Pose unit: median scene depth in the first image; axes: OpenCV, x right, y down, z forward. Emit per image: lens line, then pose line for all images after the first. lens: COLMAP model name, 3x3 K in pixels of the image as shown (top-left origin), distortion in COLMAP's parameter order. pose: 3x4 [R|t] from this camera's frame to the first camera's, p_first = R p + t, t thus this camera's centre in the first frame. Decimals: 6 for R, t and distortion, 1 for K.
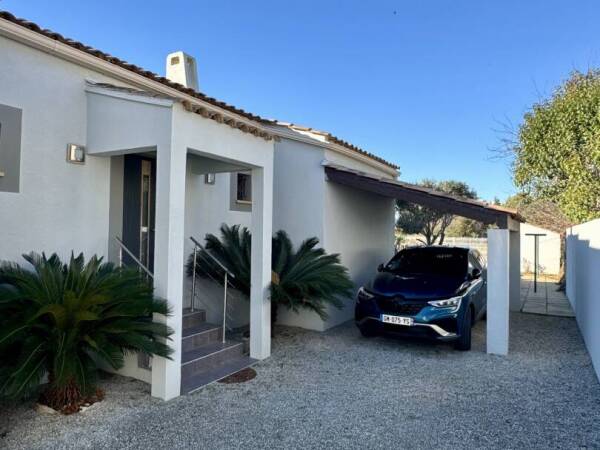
lens RADIAL K [[425.8, 0, 302.6], [0, 425.8, 227.0], [0, 0, 1]] dist [0.000240, 0.002992]
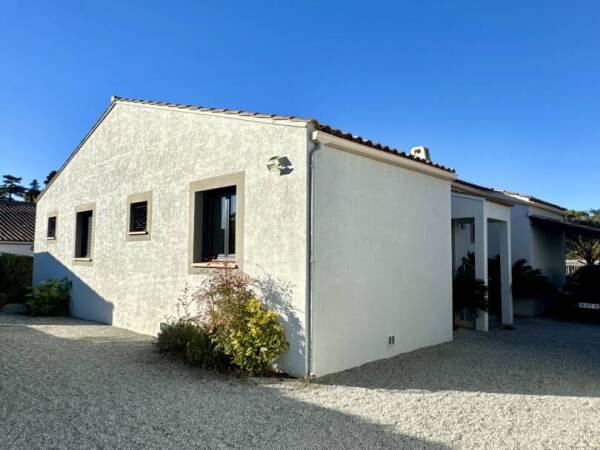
lens RADIAL K [[425.8, 0, 298.2], [0, 425.8, 224.5], [0, 0, 1]] dist [0.000240, 0.002992]
pose [[0.969324, -0.015233, -0.245315, -0.418041], [0.000891, 0.998289, -0.058469, -0.012915], [0.245786, 0.056456, 0.967679, -0.840521]]
